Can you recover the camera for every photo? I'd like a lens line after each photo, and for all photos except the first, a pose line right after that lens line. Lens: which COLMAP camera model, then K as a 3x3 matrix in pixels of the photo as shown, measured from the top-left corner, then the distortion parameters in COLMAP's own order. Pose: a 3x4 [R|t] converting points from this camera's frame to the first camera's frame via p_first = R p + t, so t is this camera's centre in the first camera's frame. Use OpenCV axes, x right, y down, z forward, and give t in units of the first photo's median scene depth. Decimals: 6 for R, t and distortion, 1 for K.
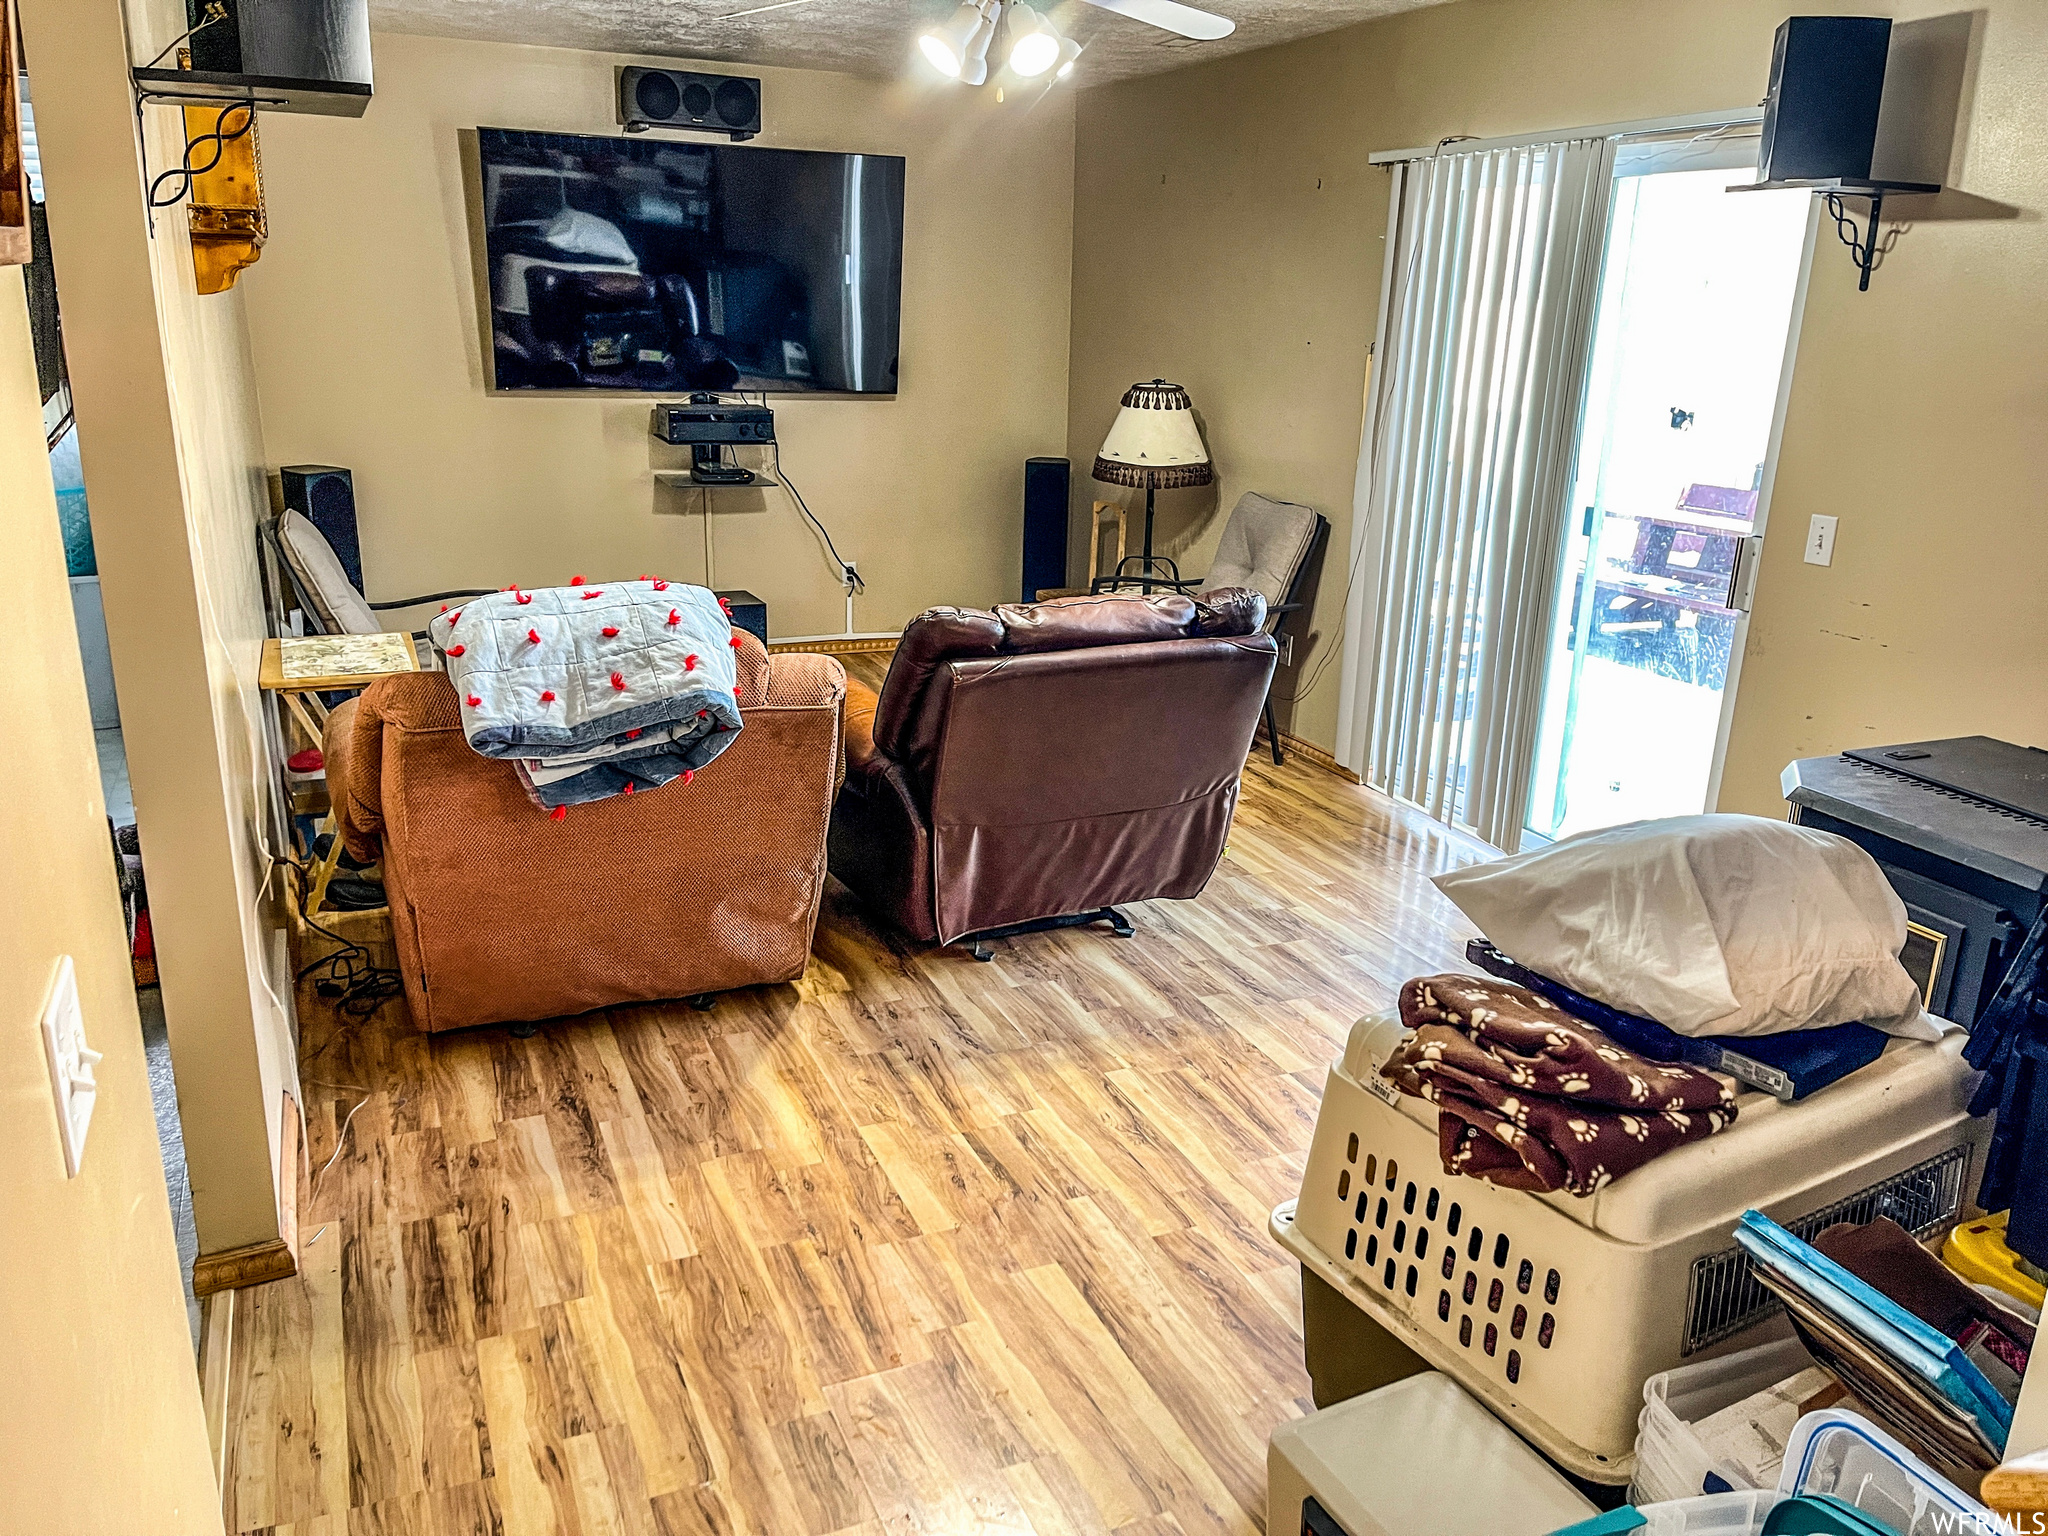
lens RADIAL K [[1521.1, 0, 1024.0], [0, 1521.1, 768.0], [0, 0, 1]] dist [0.038963, 0.005969]
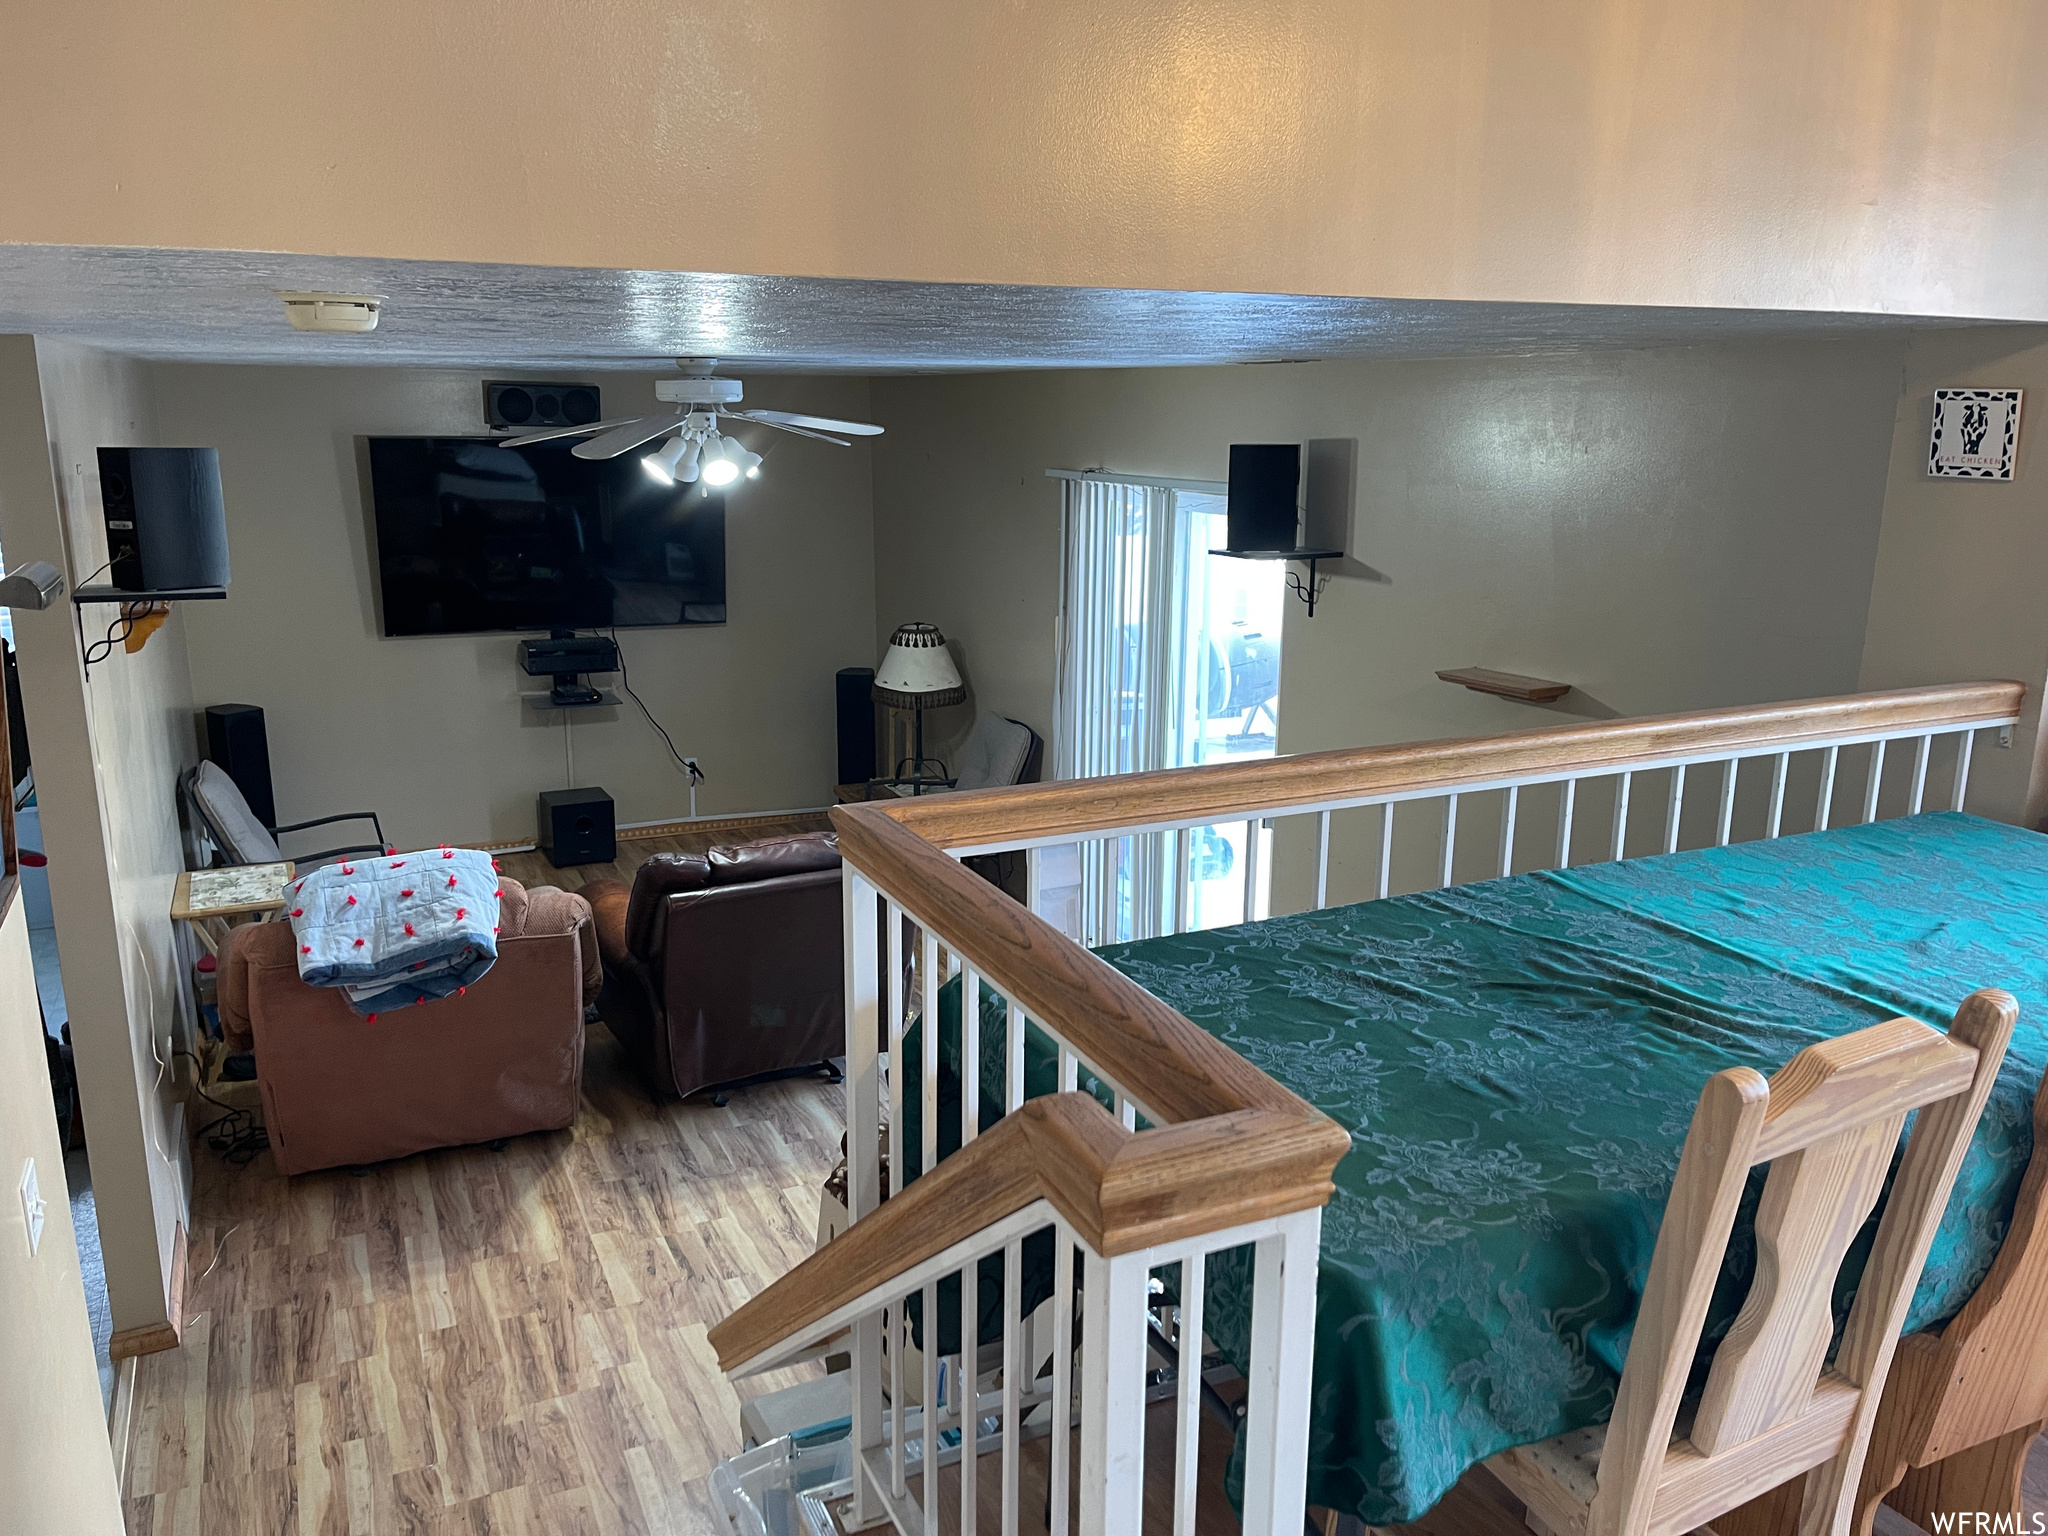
lens RADIAL K [[1557.9, 0, 1024.0], [0, 1557.9, 768.0], [0, 0, 1]] dist [0.085455, -0.064811]
pose [[0.999686, -0.023480, 0.008767, 0.303730], [0.024002, 0.997584, -0.065194, -0.094468], [-0.007215, 0.065384, 0.997834, -0.509533]]
